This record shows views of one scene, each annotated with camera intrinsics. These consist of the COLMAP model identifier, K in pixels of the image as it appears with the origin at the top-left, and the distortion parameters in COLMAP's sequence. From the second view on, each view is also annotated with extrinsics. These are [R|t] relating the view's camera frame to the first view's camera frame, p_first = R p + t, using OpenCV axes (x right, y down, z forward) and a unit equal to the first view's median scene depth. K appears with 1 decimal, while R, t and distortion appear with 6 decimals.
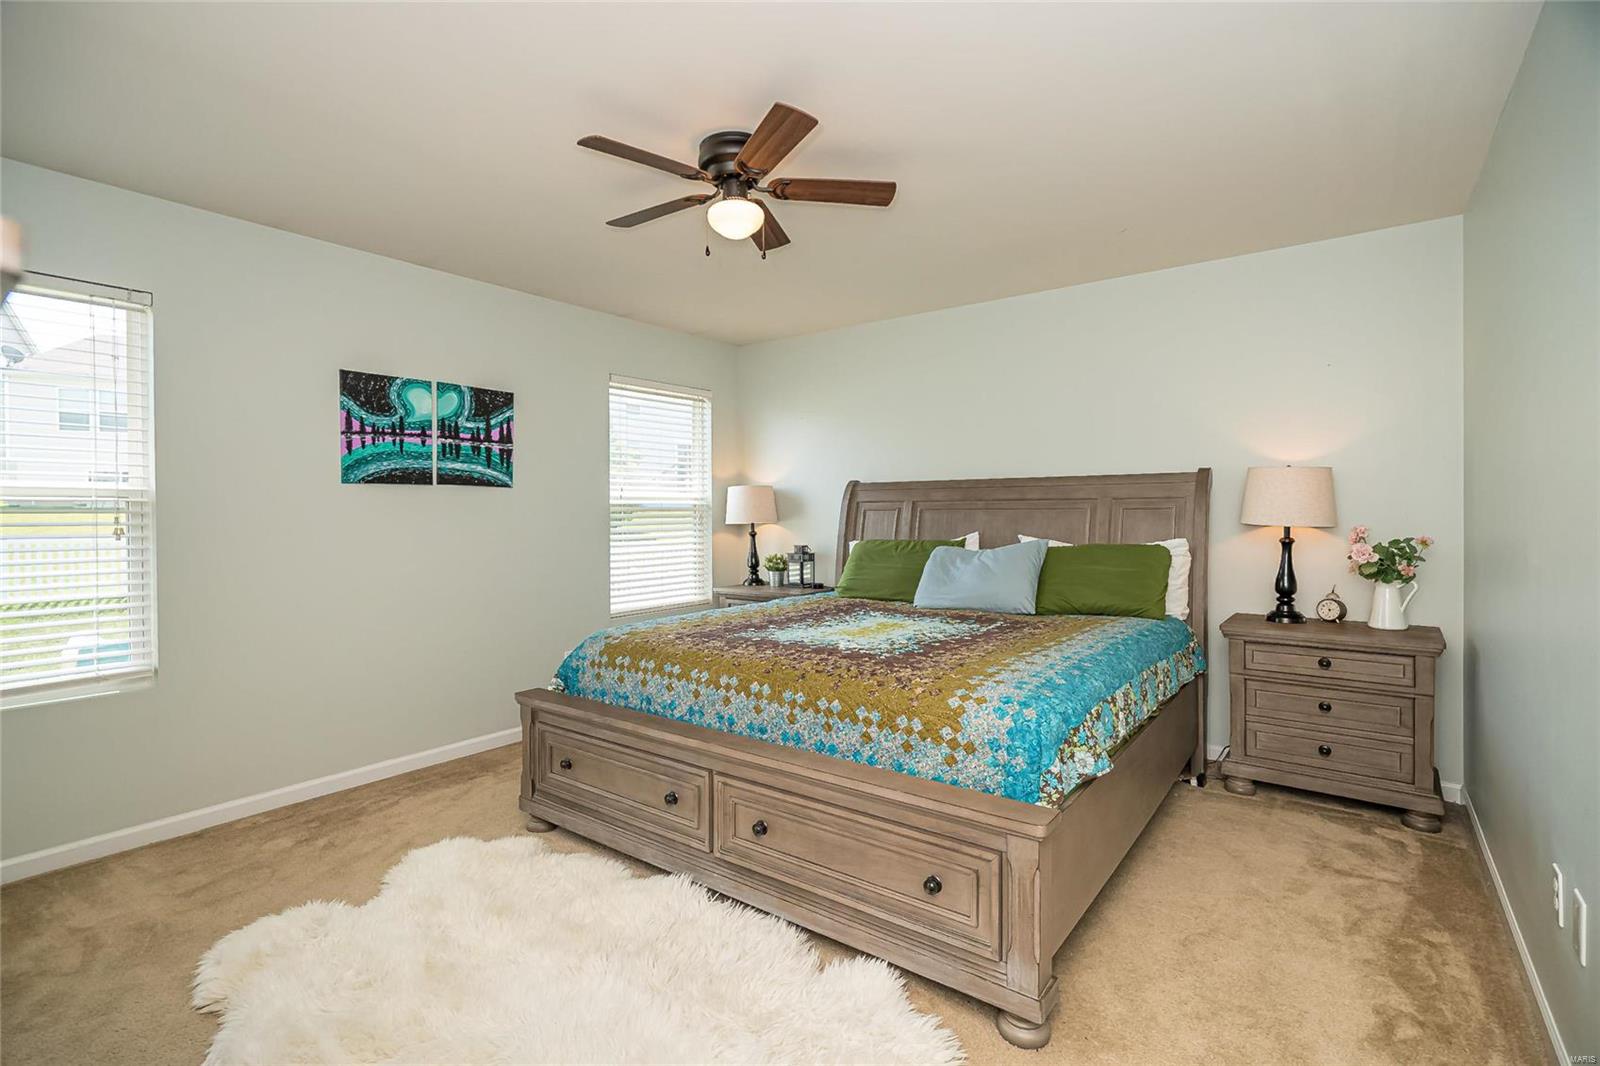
lens RADIAL K [[739.1, 0, 800.0], [0, 739.1, 533.0], [0, 0, 1]] dist [-0.000219, 0.000042]
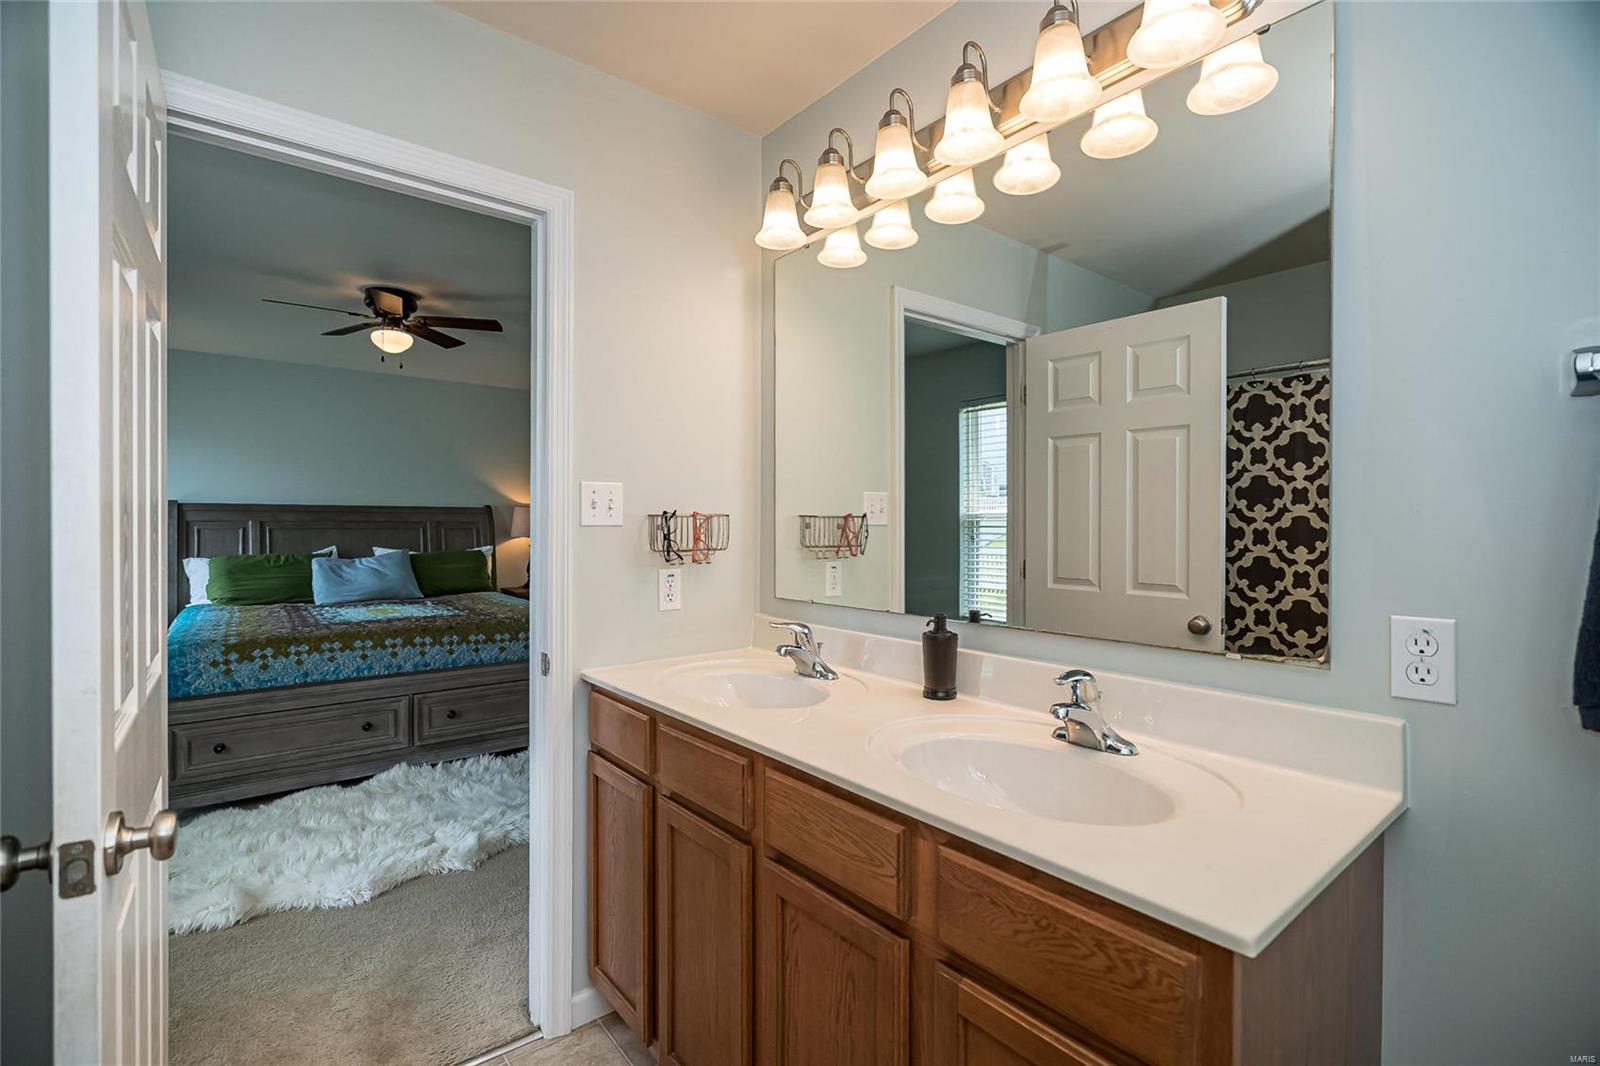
lens RADIAL K [[739.1, 0, 800.0], [0, 739.1, 533.0], [0, 0, 1]] dist [-0.000219, 0.000042]
pose [[0.252908, -0.005387, 0.967475, -1.376234], [0.024847, 0.999691, -0.000929, -0.005124], [-0.967171, 0.024273, 0.252963, -0.220963]]
